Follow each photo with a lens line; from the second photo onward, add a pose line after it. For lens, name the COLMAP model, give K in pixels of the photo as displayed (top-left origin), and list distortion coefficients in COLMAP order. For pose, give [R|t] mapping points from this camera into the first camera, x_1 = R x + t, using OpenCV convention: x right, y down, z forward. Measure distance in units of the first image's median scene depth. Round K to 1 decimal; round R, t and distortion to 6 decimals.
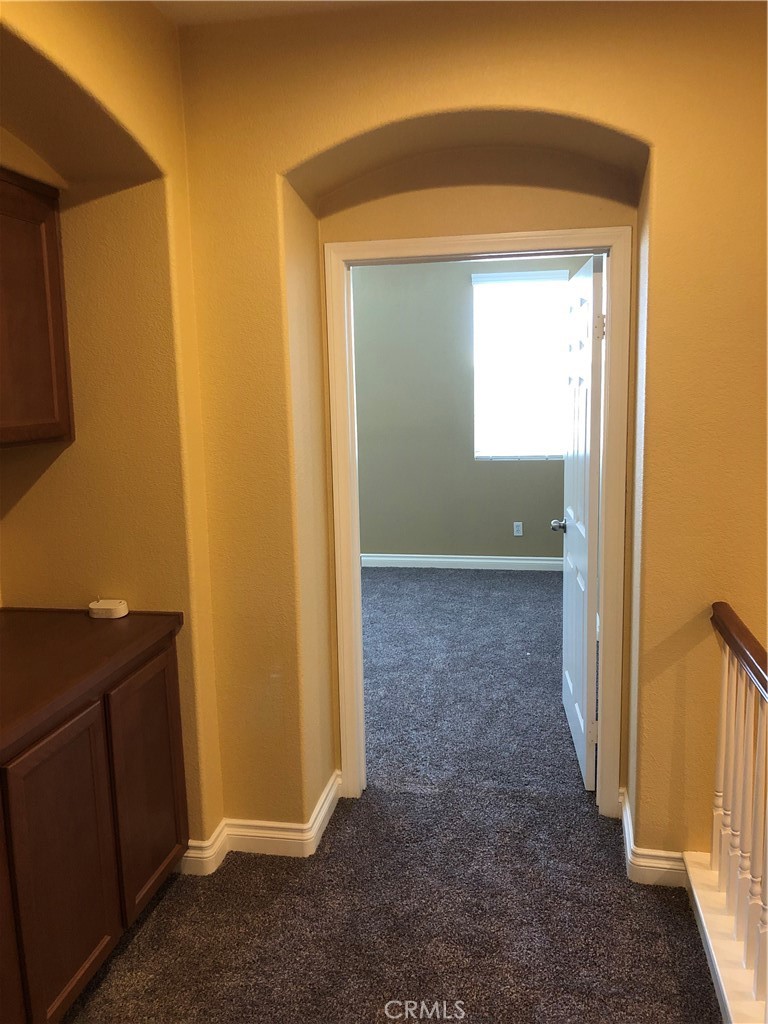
lens RADIAL K [[845.0, 0, 382.3], [0, 845.0, 511.9], [0, 0, 1]] dist [0.031182, -0.026660]
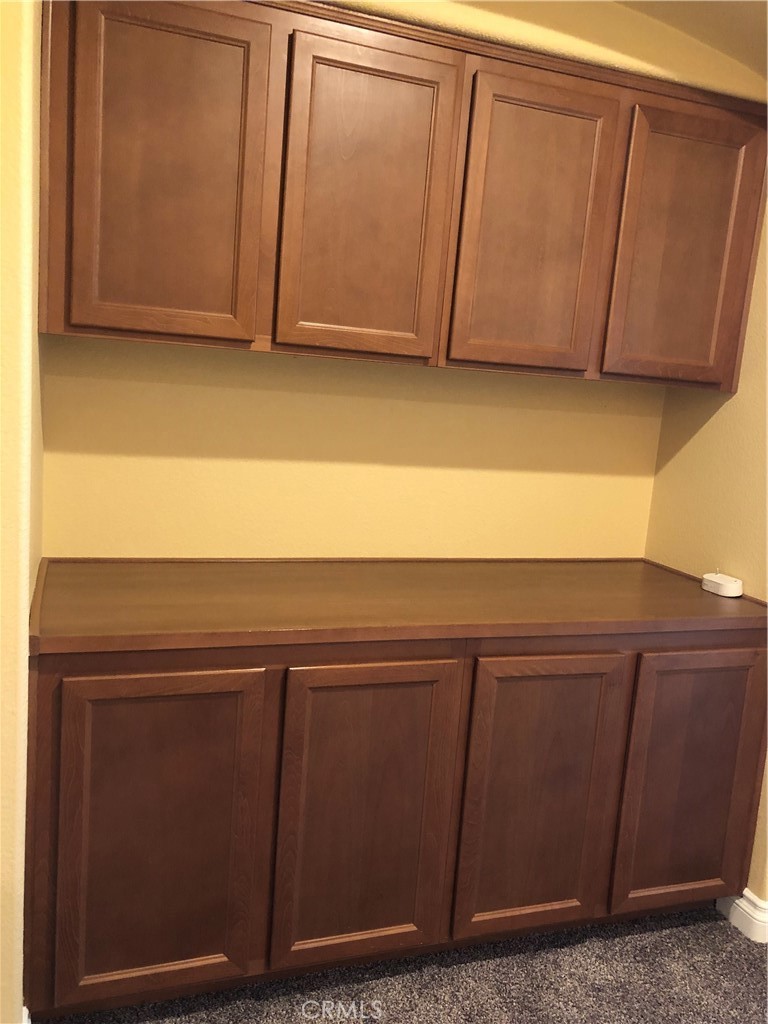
lens RADIAL K [[845.0, 0, 383.5], [0, 845.0, 510.7], [0, 0, 1]] dist [0.031182, -0.026660]
pose [[0.496124, 0.199570, -0.845005, 0.244380], [-0.231335, 0.968429, 0.092897, 0.041003], [0.836866, 0.149391, 0.526628, 0.238248]]
